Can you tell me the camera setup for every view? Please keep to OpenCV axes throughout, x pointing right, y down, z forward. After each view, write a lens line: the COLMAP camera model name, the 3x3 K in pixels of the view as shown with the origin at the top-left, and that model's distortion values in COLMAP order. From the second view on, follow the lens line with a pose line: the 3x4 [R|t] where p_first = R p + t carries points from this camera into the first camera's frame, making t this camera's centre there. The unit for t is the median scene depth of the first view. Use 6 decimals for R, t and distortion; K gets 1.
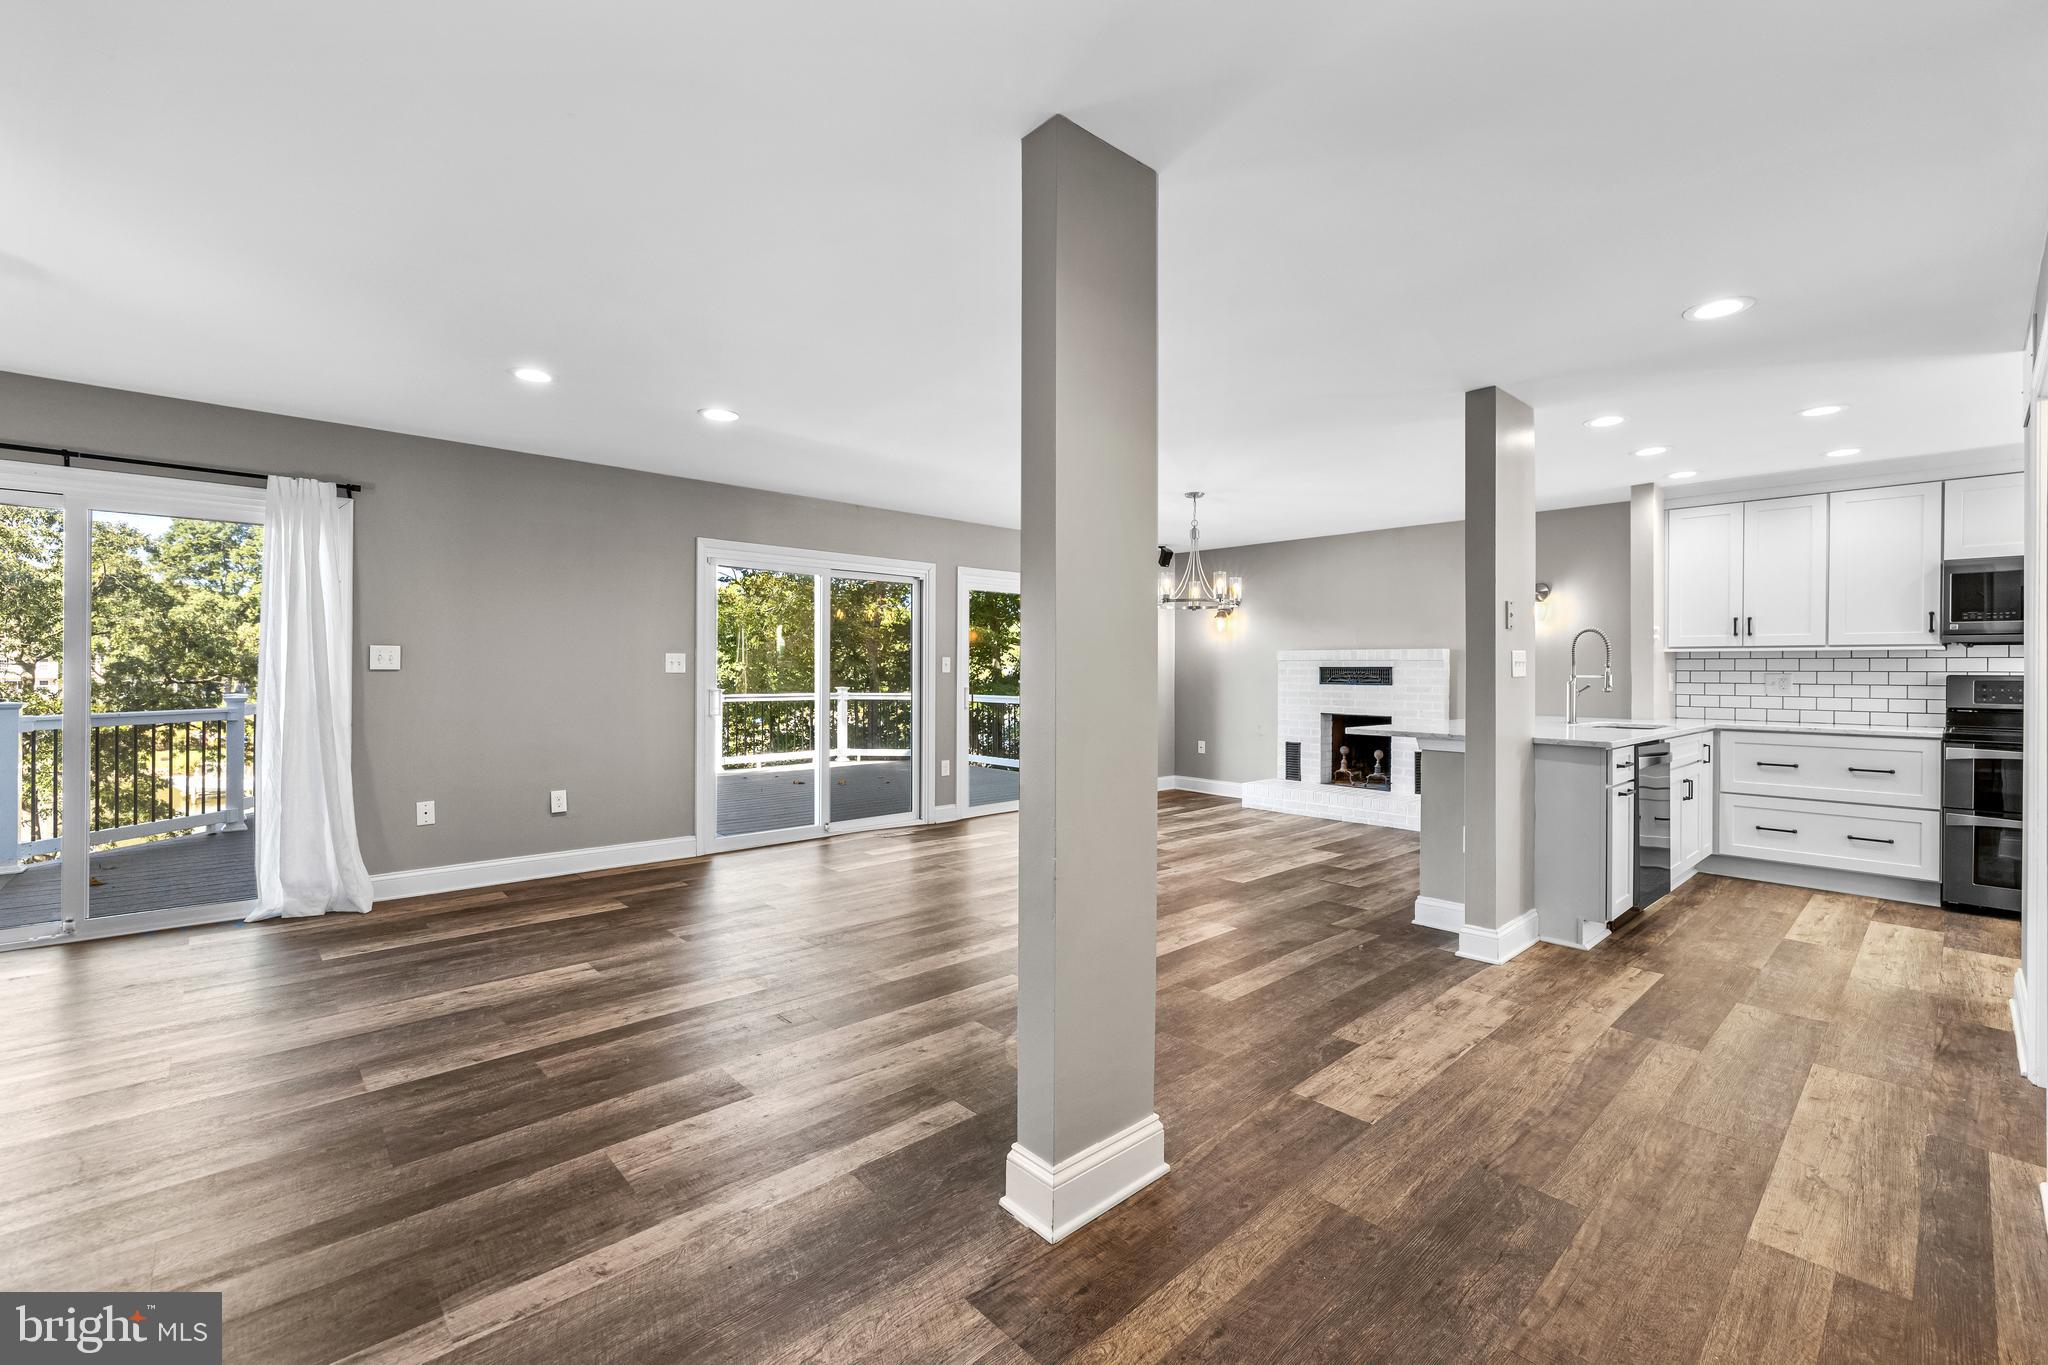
lens RADIAL K [[862.9, 0, 1033.3], [0, 862.9, 673.3], [0, 0, 1]] dist [0.000017, 0.000813]
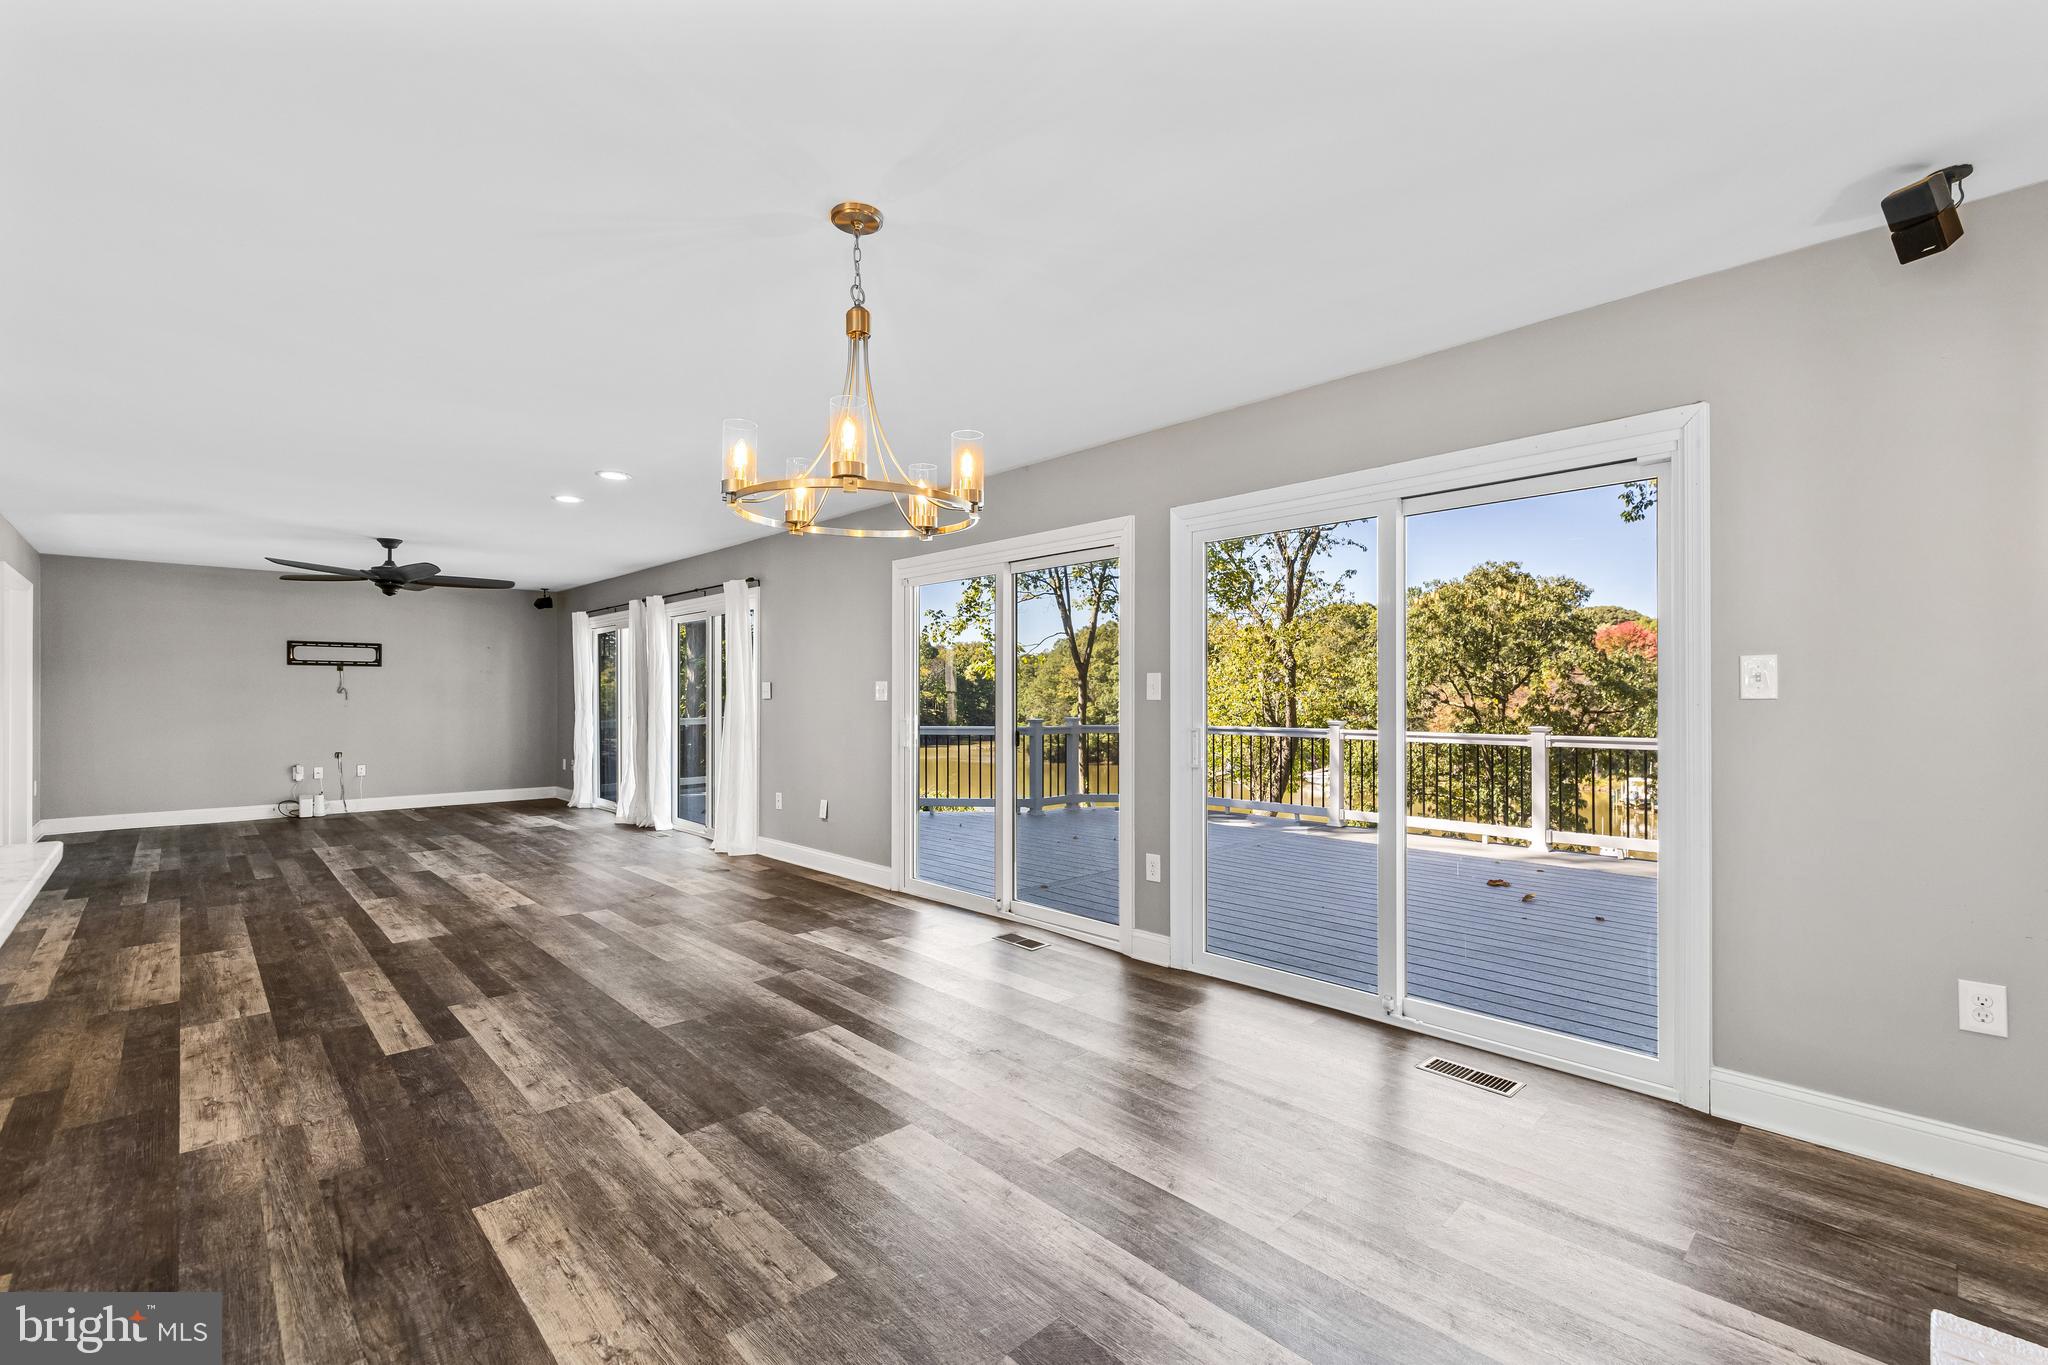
lens RADIAL K [[862.9, 0, 995.7], [0, 862.9, 696.7], [0, 0, 1]] dist [0.000017, 0.000813]
pose [[0.001263, -0.006662, -0.999977, 0.517790], [-0.003820, 0.999970, -0.006667, 0.001054], [0.999992, 0.003828, 0.001238, 0.989875]]
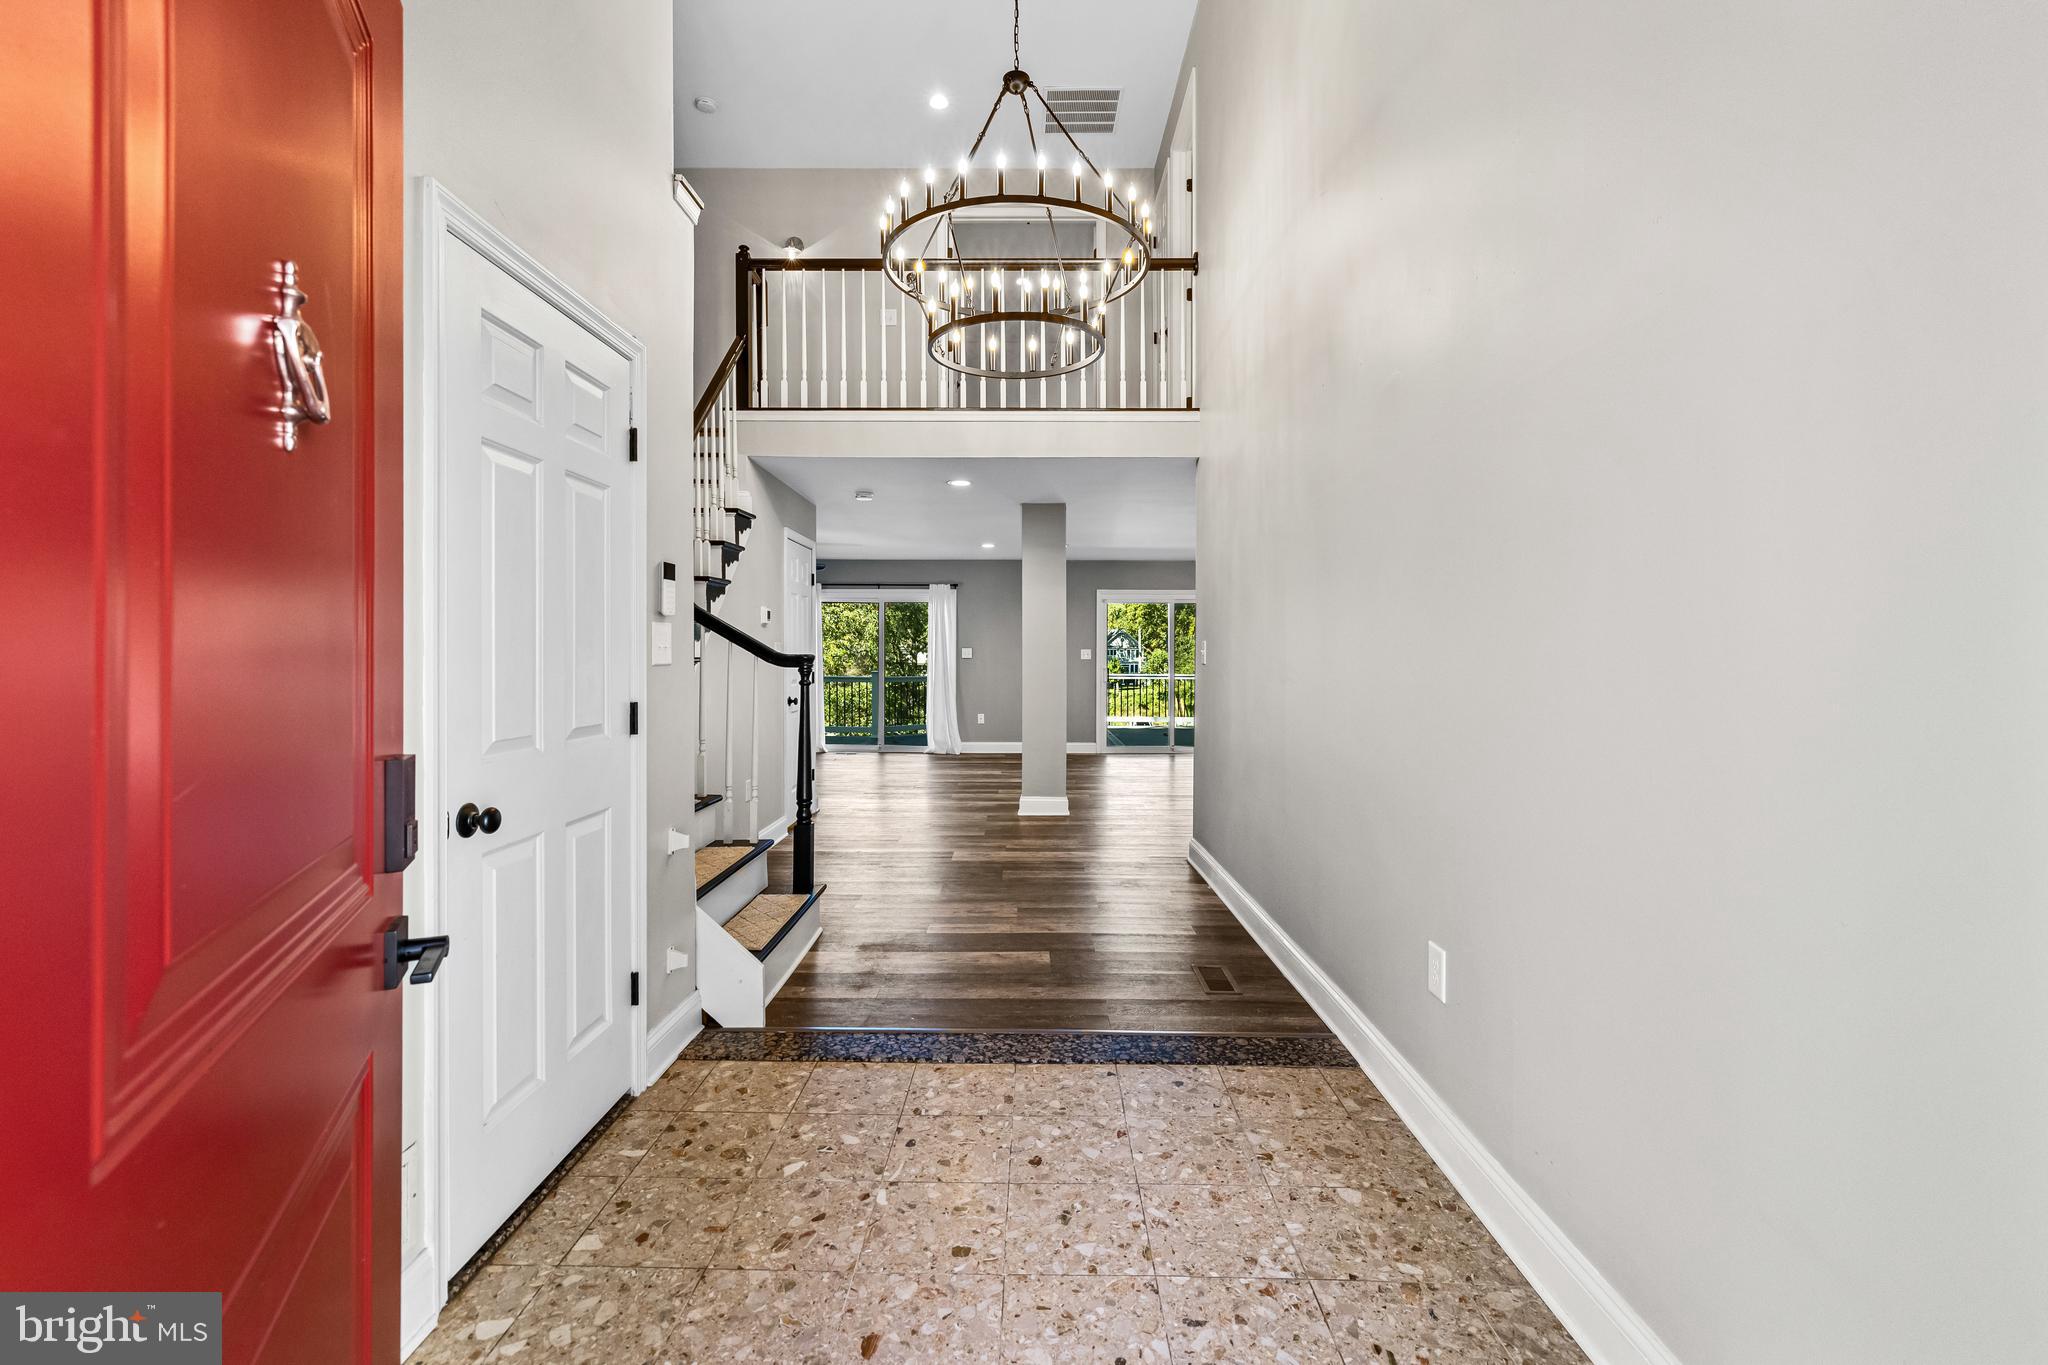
lens RADIAL K [[862.9, 0, 1030.0], [0, 862.9, 667.3], [0, 0, 1]] dist [0.000017, 0.000813]
pose [[0.744296, 0.003751, -0.667840, 0.704125], [0.001535, 0.999972, 0.007327, 0.002754], [0.667848, -0.006479, 0.744269, -0.483201]]
